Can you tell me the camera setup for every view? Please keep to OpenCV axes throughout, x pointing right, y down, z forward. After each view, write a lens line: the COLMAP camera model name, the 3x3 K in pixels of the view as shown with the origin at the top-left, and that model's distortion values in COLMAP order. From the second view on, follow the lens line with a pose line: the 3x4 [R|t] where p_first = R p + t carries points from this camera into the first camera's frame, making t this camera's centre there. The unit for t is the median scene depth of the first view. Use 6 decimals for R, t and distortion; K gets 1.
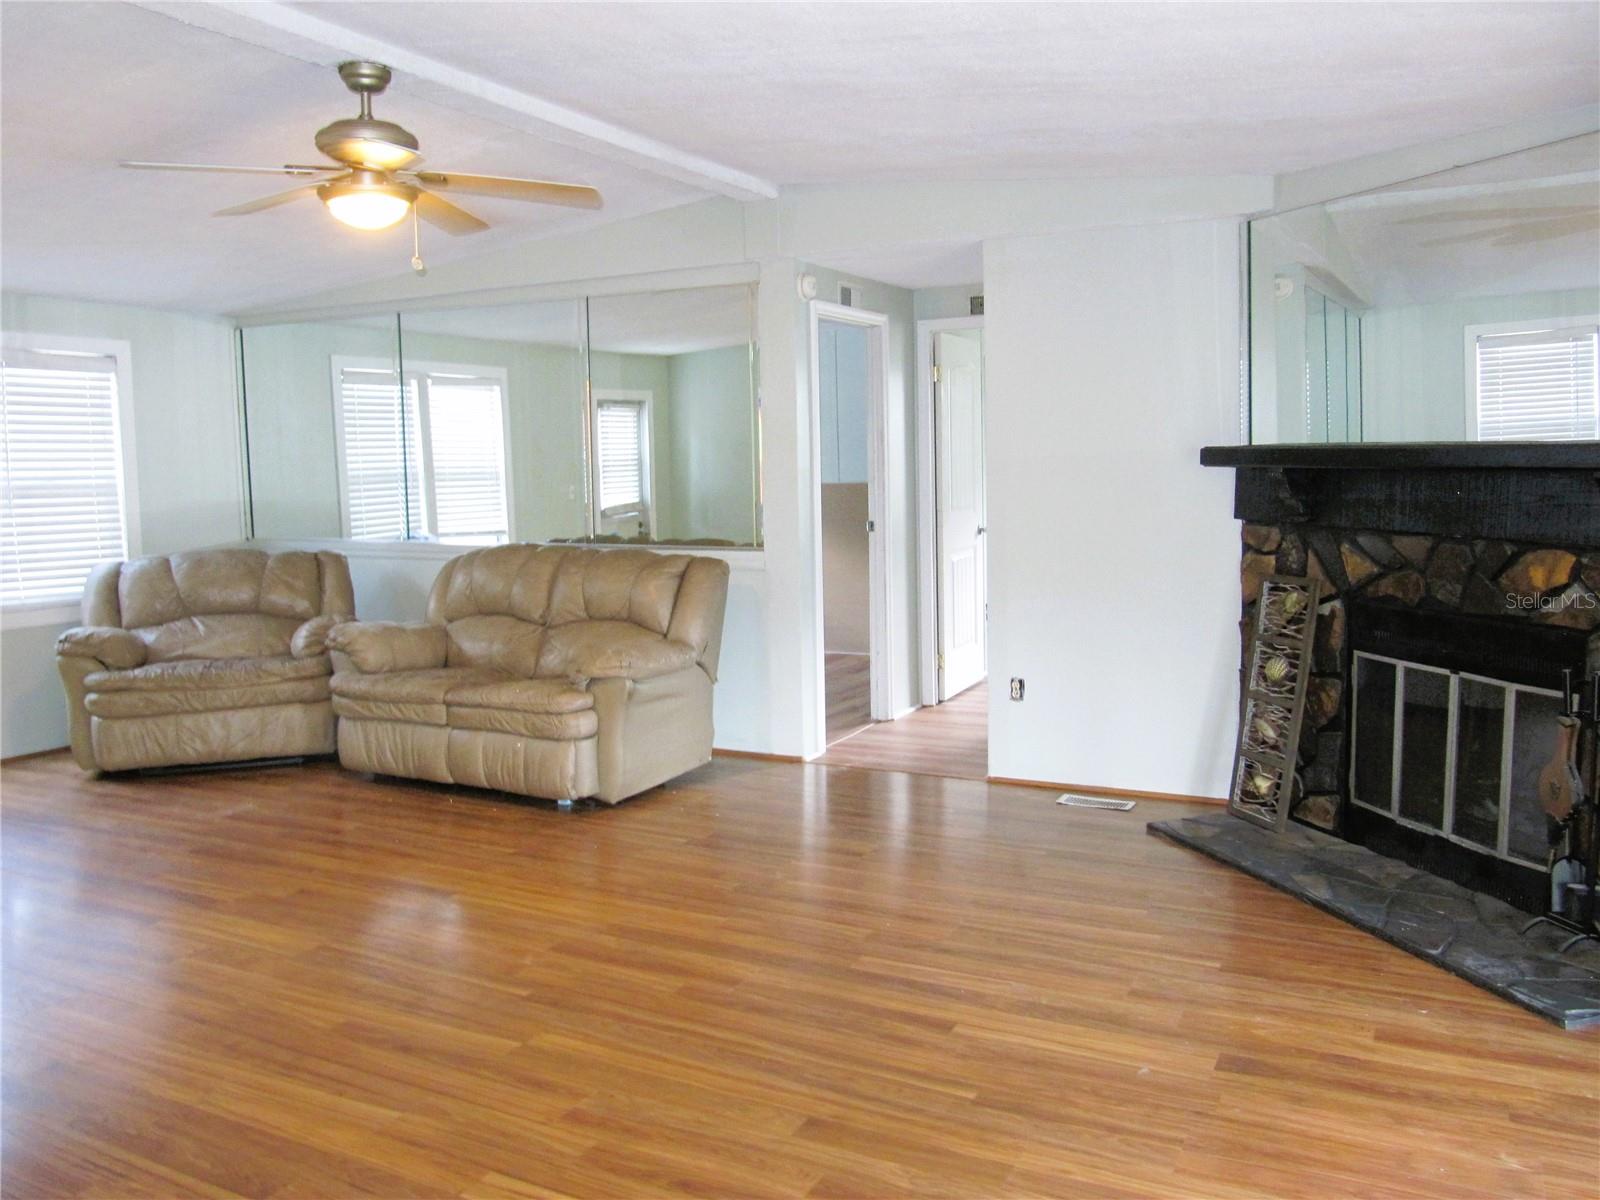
lens RADIAL K [[1317.5, 0, 785.6], [0, 1317.5, 590.6], [0, 0, 1]] dist [-0.061467, 0.034988]
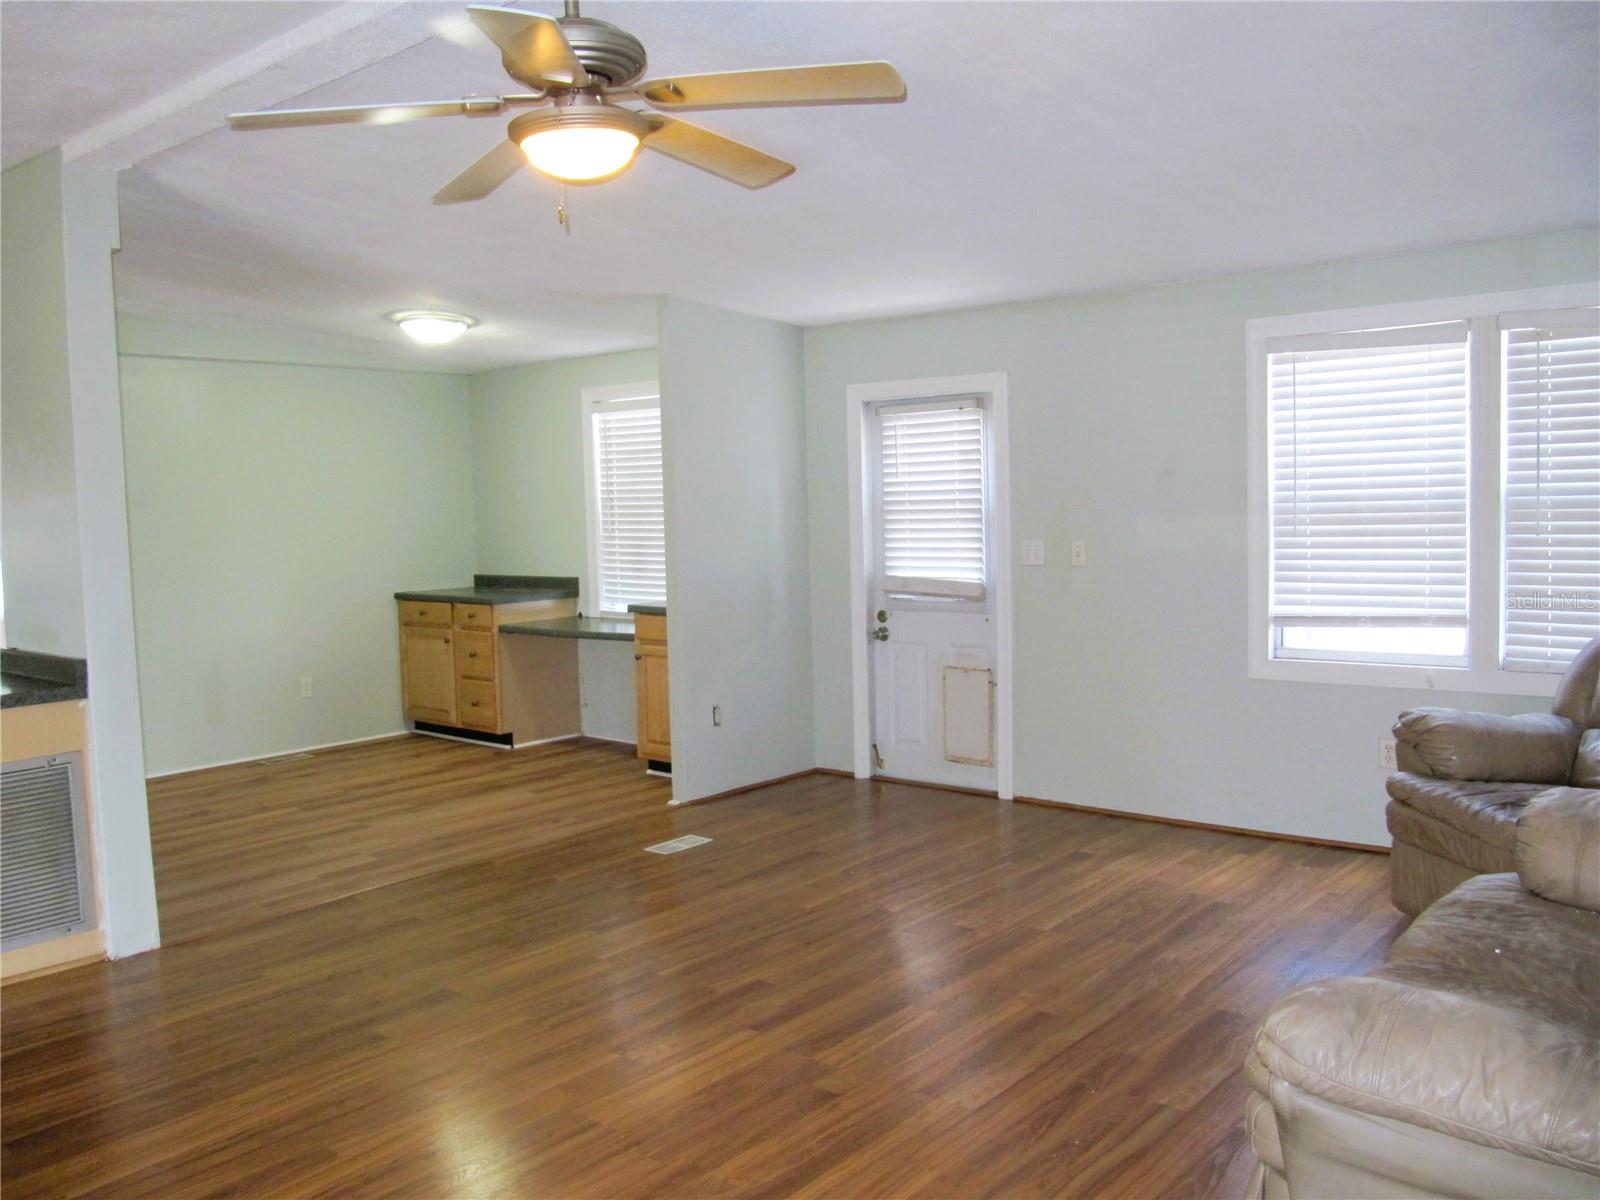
lens RADIAL K [[1317.5, 0, 785.6], [0, 1317.5, 590.6], [0, 0, 1]] dist [-0.061467, 0.034988]
pose [[-0.219419, 0.087341, -0.971713, 0.292940], [-0.073882, 0.991637, 0.105815, -0.112995], [0.972829, 0.095010, -0.211131, 1.050939]]
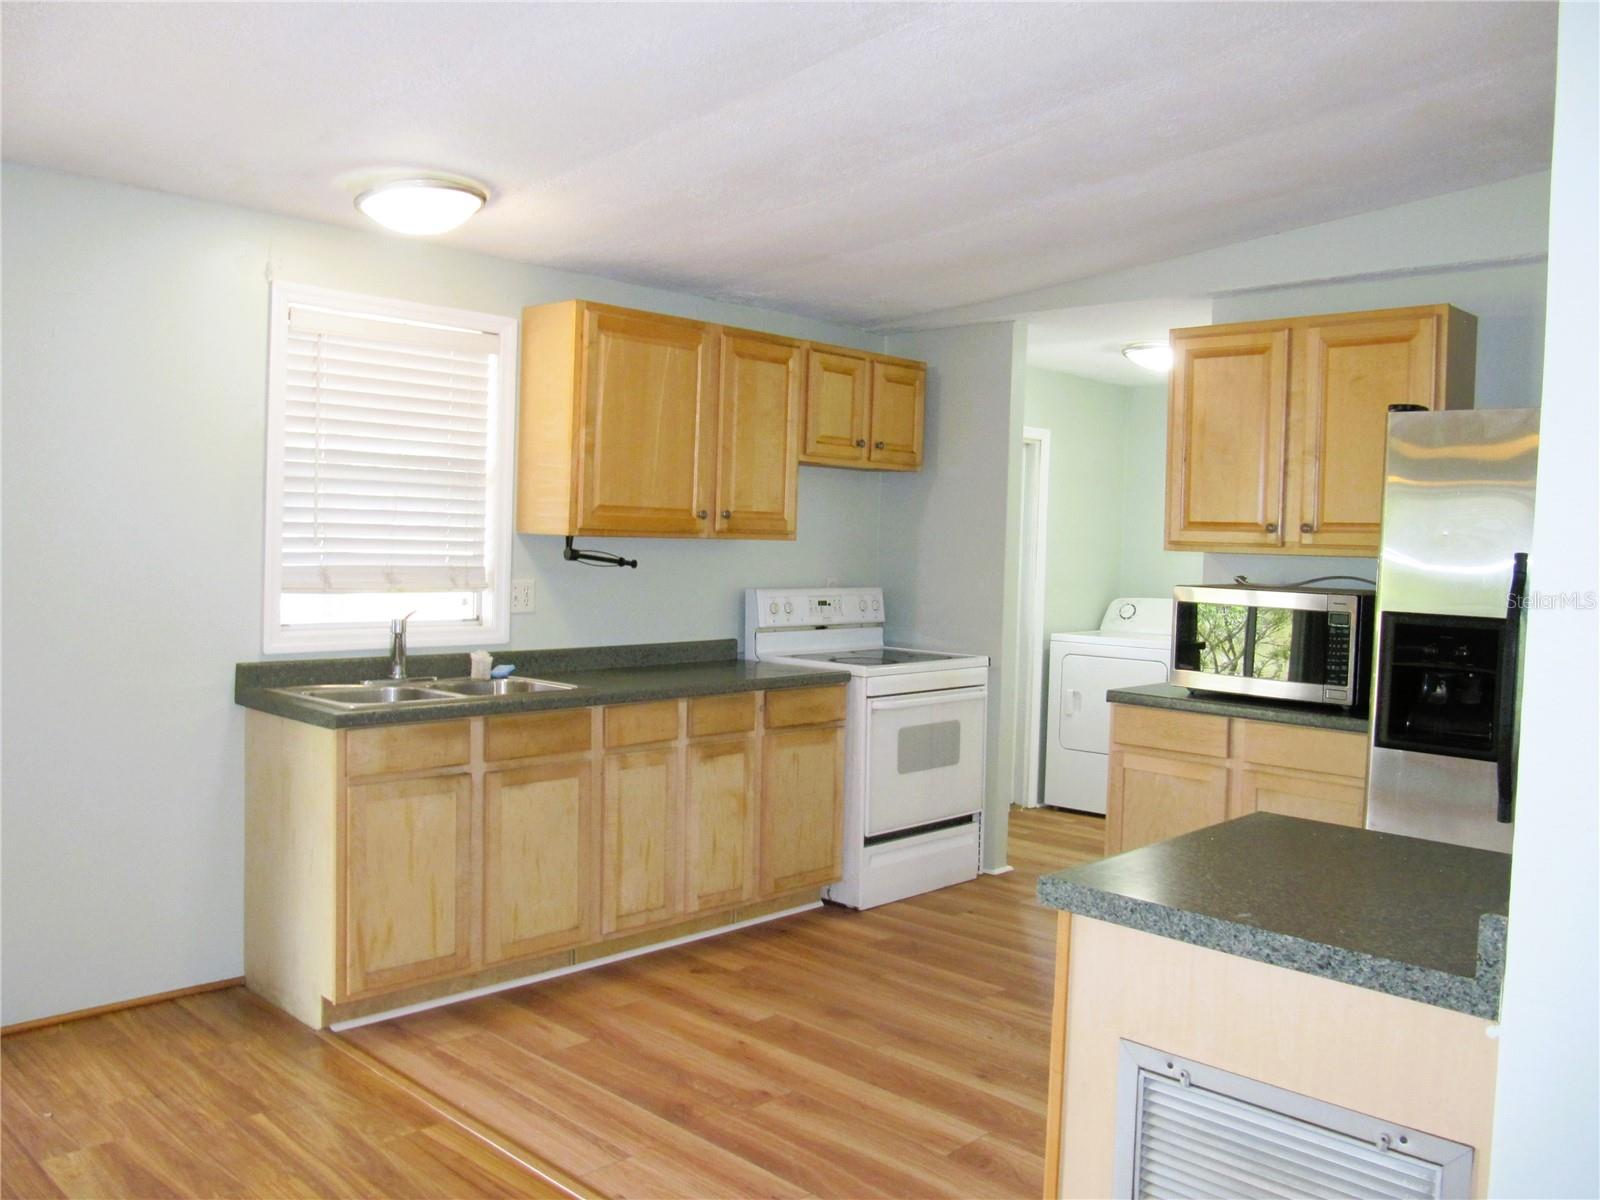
lens RADIAL K [[1317.5, 0, 785.6], [0, 1317.5, 590.6], [0, 0, 1]] dist [-0.061467, 0.034988]
pose [[-0.954486, -0.023752, 0.297309, -0.377341], [0.019116, 0.989903, 0.140453, -0.069607], [-0.297643, 0.139744, -0.944394, 0.757639]]
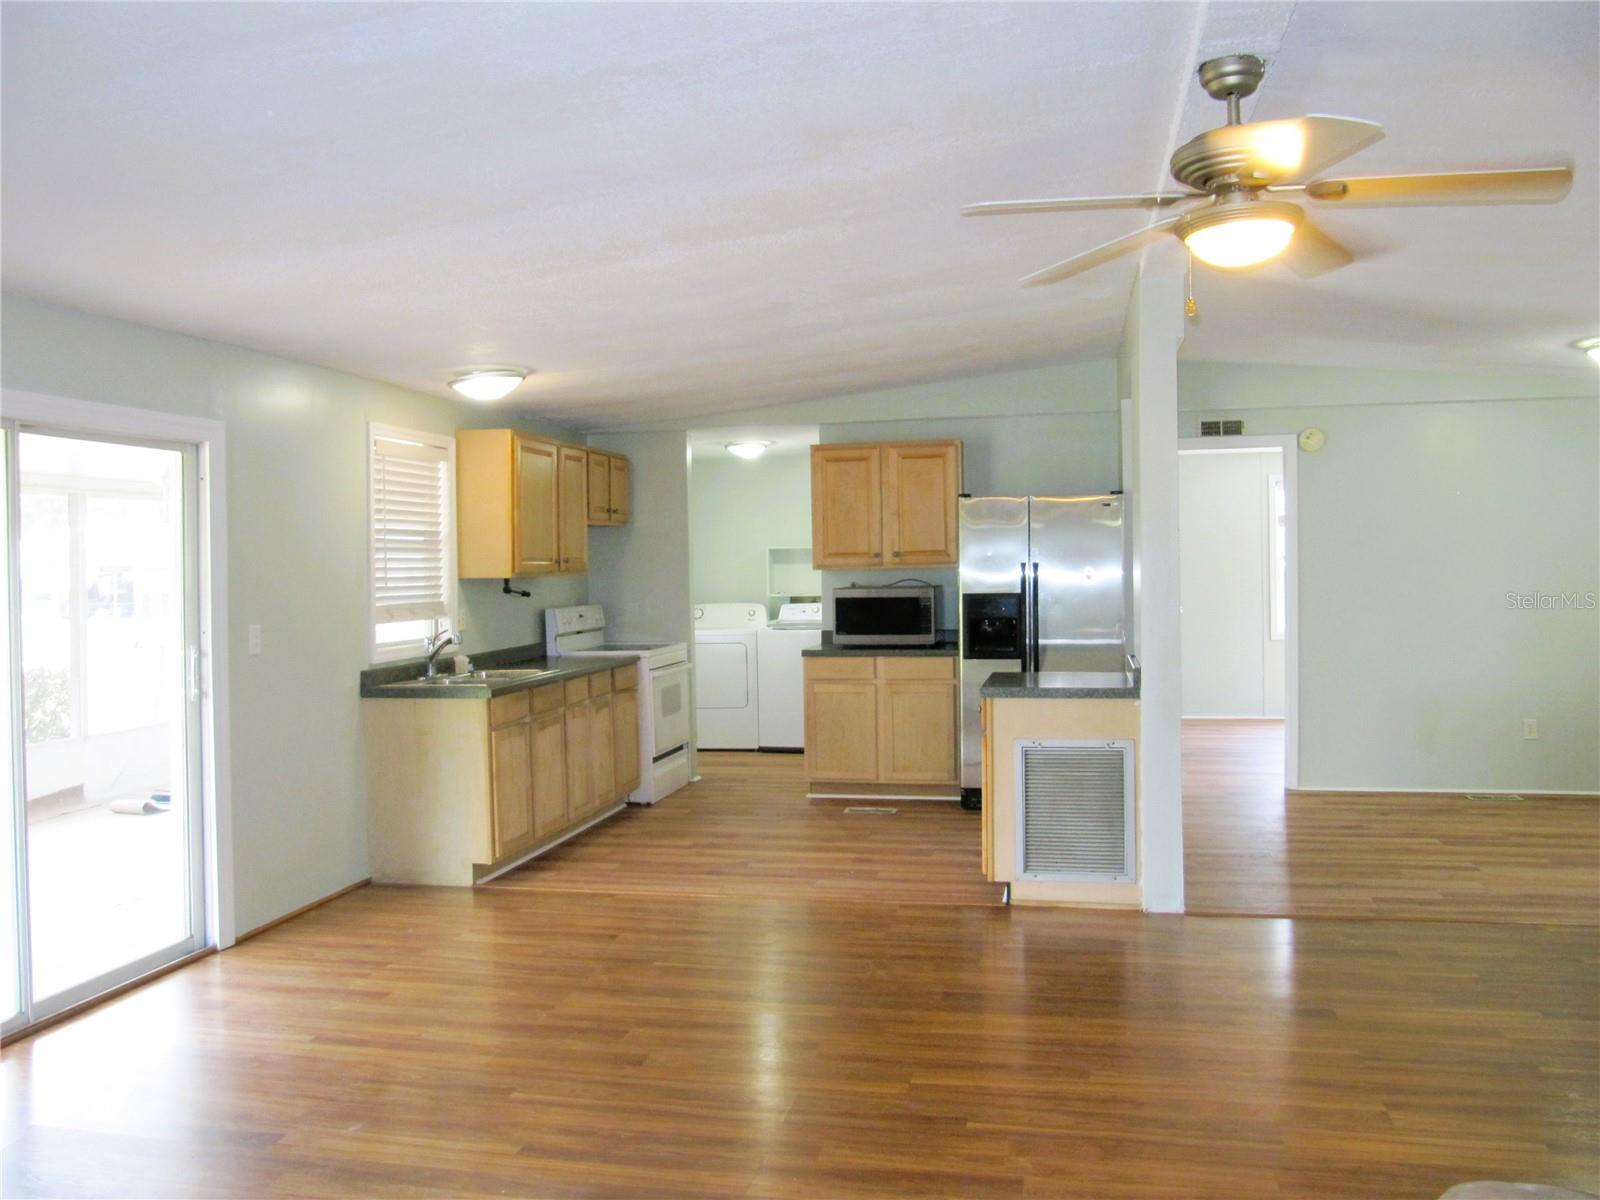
lens RADIAL K [[1317.5, 0, 785.6], [0, 1317.5, 590.6], [0, 0, 1]] dist [-0.061467, 0.034988]
pose [[-0.967889, 0.038067, -0.248479, 0.117983], [0.005723, 0.991548, 0.129610, -0.155556], [0.251313, 0.124026, -0.959927, 1.411194]]
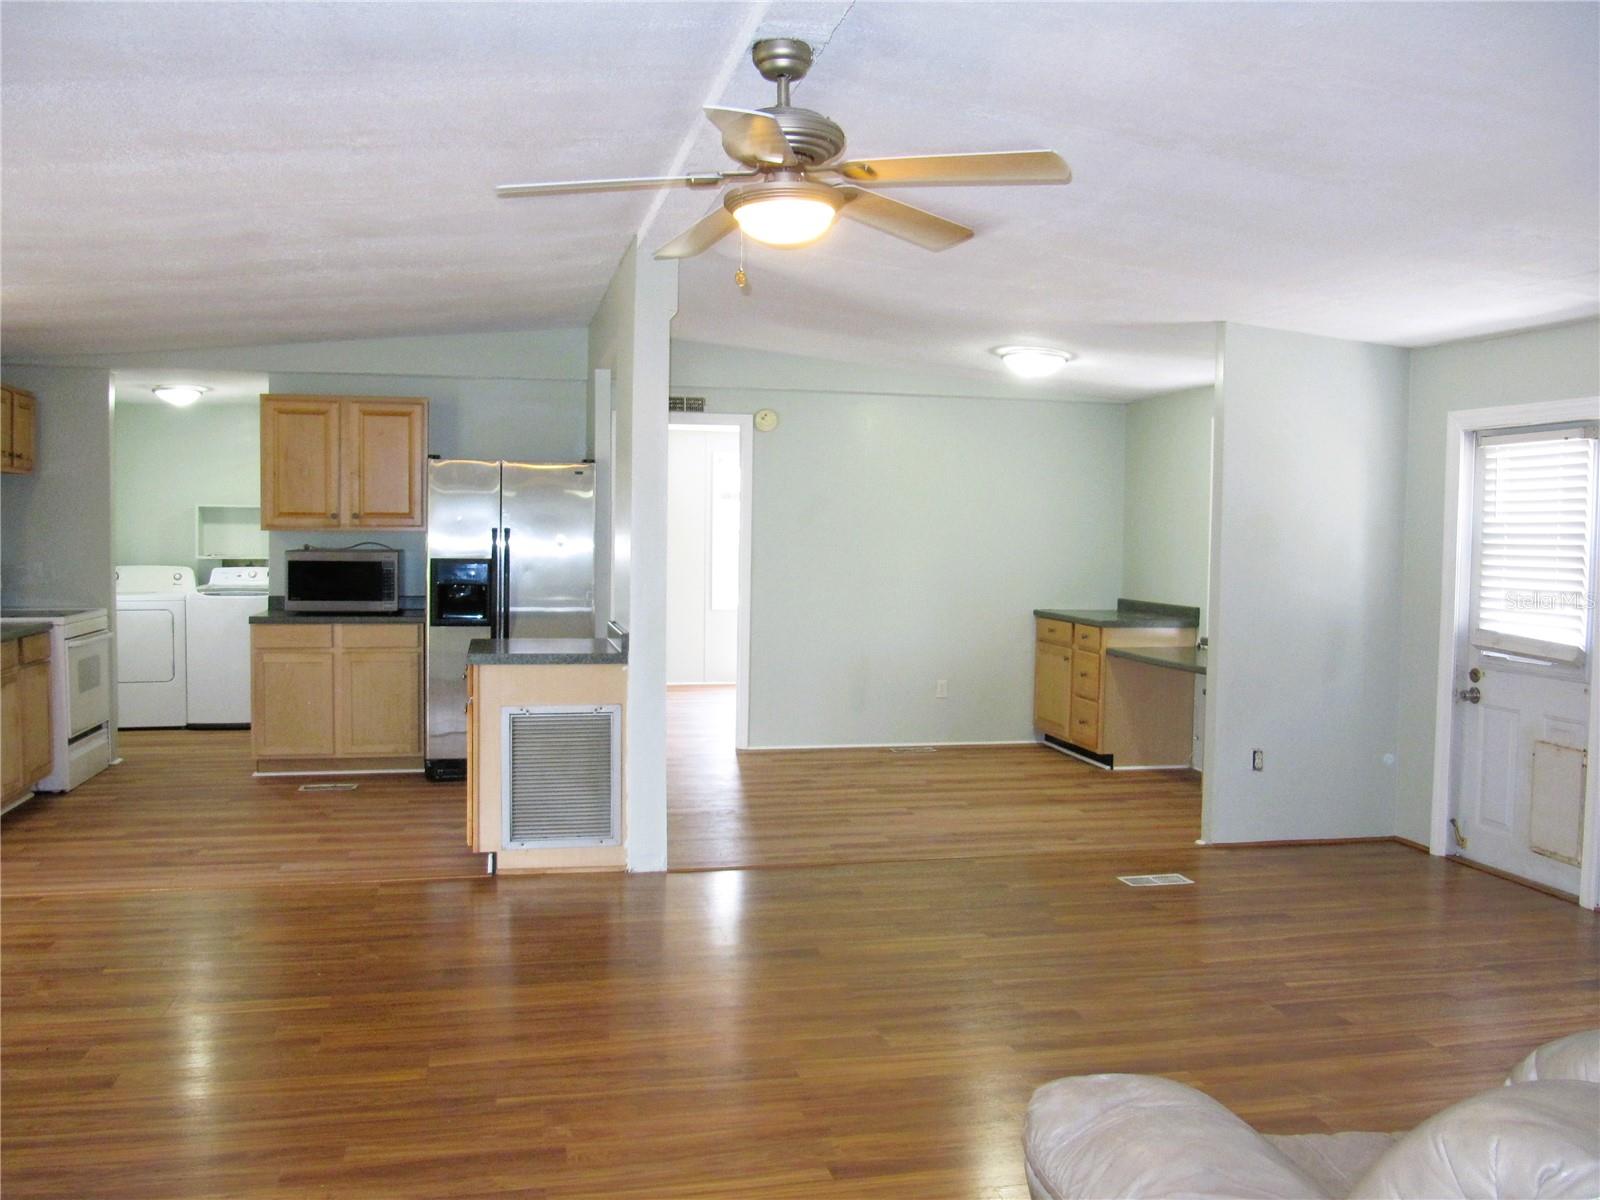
lens RADIAL K [[1317.5, 0, 785.6], [0, 1317.5, 590.6], [0, 0, 1]] dist [-0.061467, 0.034988]
pose [[-0.772166, 0.034362, -0.634491, 0.167948], [-0.068629, 0.988186, 0.137038, -0.145712], [0.631704, 0.149360, -0.760685, 1.369361]]
